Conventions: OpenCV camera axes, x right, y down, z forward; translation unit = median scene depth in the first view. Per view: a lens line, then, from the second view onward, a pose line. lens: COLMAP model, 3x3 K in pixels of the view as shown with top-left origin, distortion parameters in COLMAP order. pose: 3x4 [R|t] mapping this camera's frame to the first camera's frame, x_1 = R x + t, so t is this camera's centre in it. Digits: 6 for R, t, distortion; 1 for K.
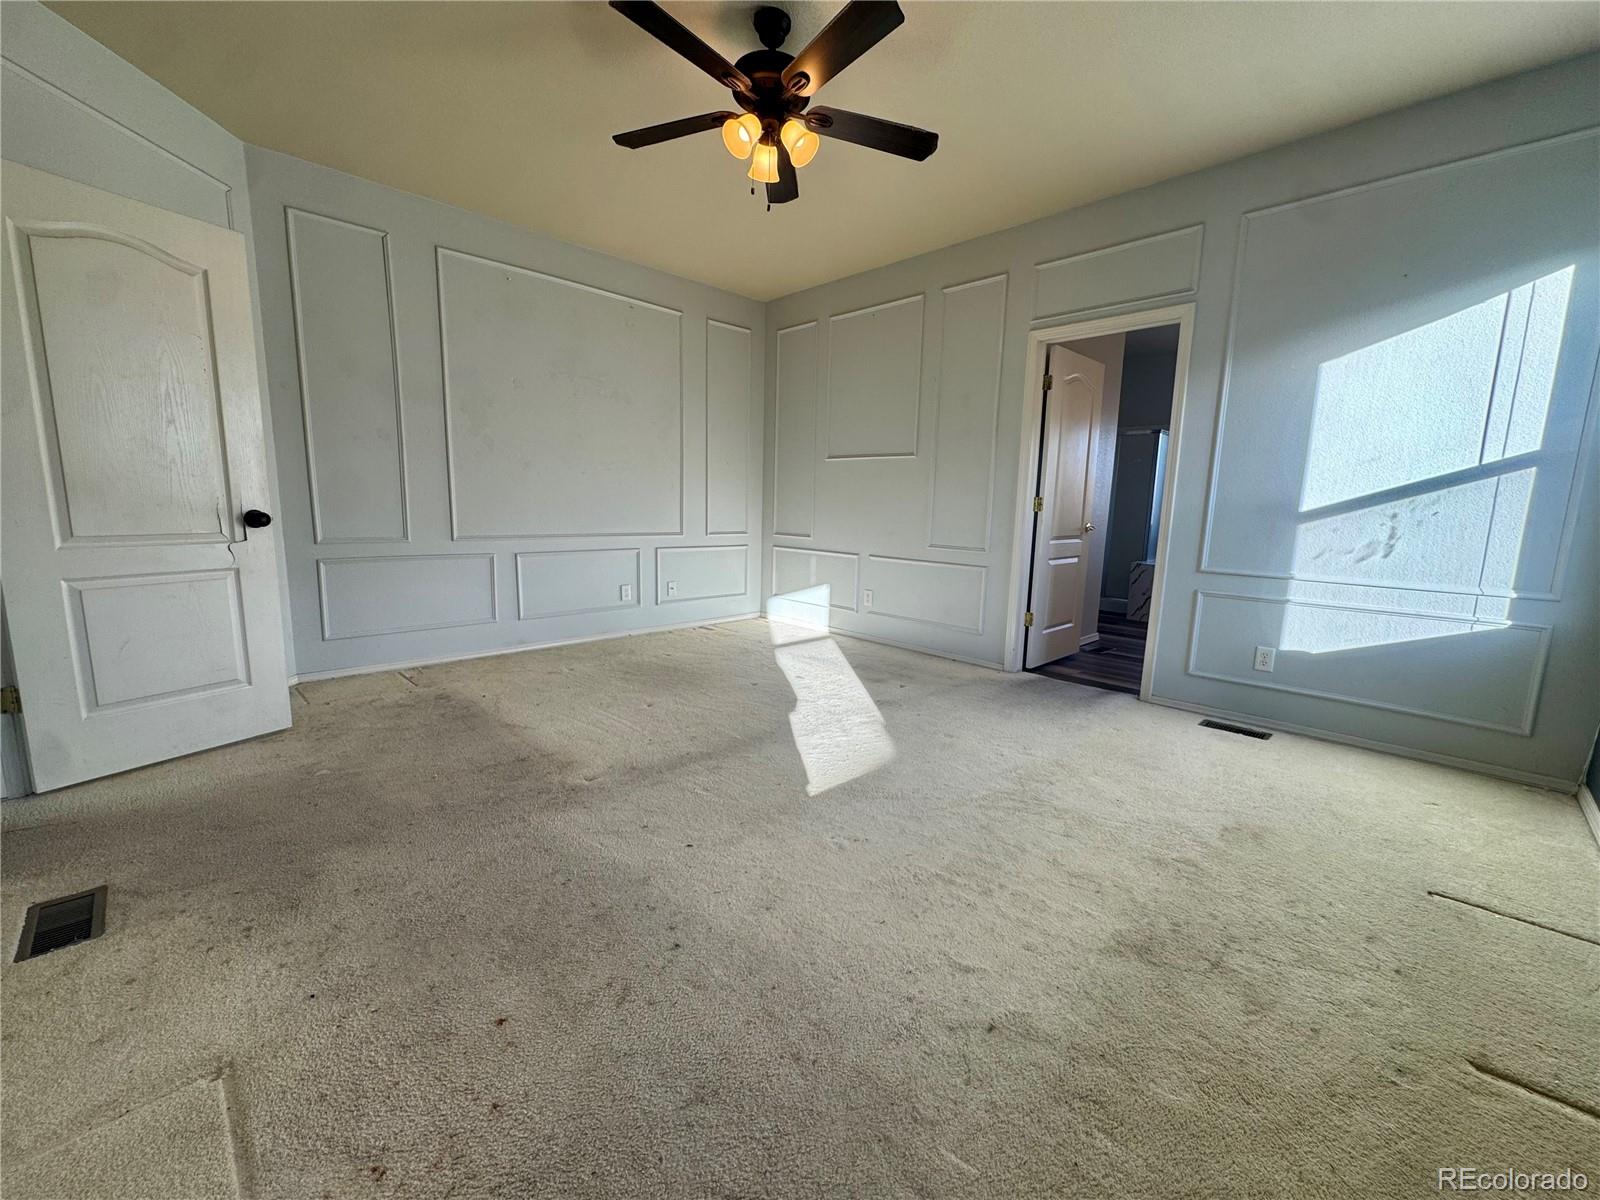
lens RADIAL K [[635.9, 0, 800.1], [0, 635.9, 598.8], [0, 0, 1]] dist [-0.002825, 0.000020]
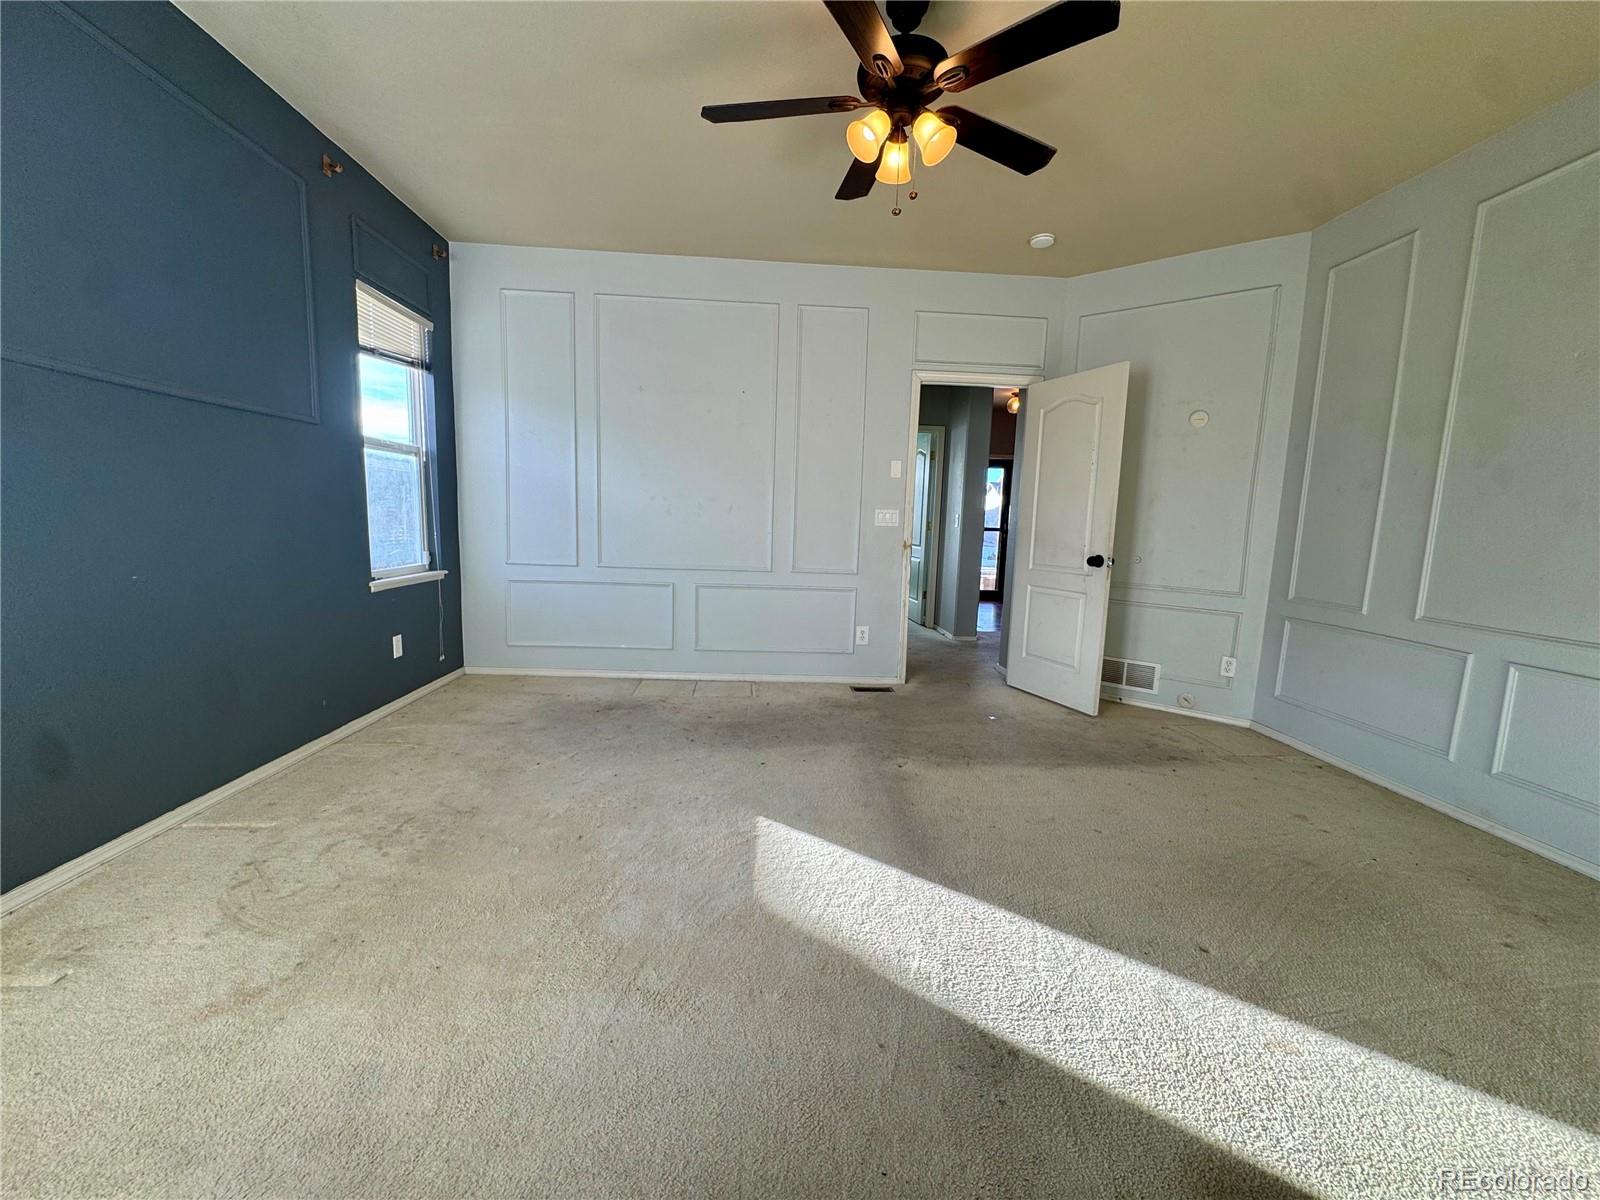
lens RADIAL K [[635.9, 0, 800.1], [0, 635.9, 598.8], [0, 0, 1]] dist [-0.002825, 0.000020]
pose [[-0.661443, 0.045270, -0.748628, 0.630626], [-0.163488, 0.965470, 0.202830, -0.217673], [0.731960, 0.256552, -0.631202, 1.390844]]
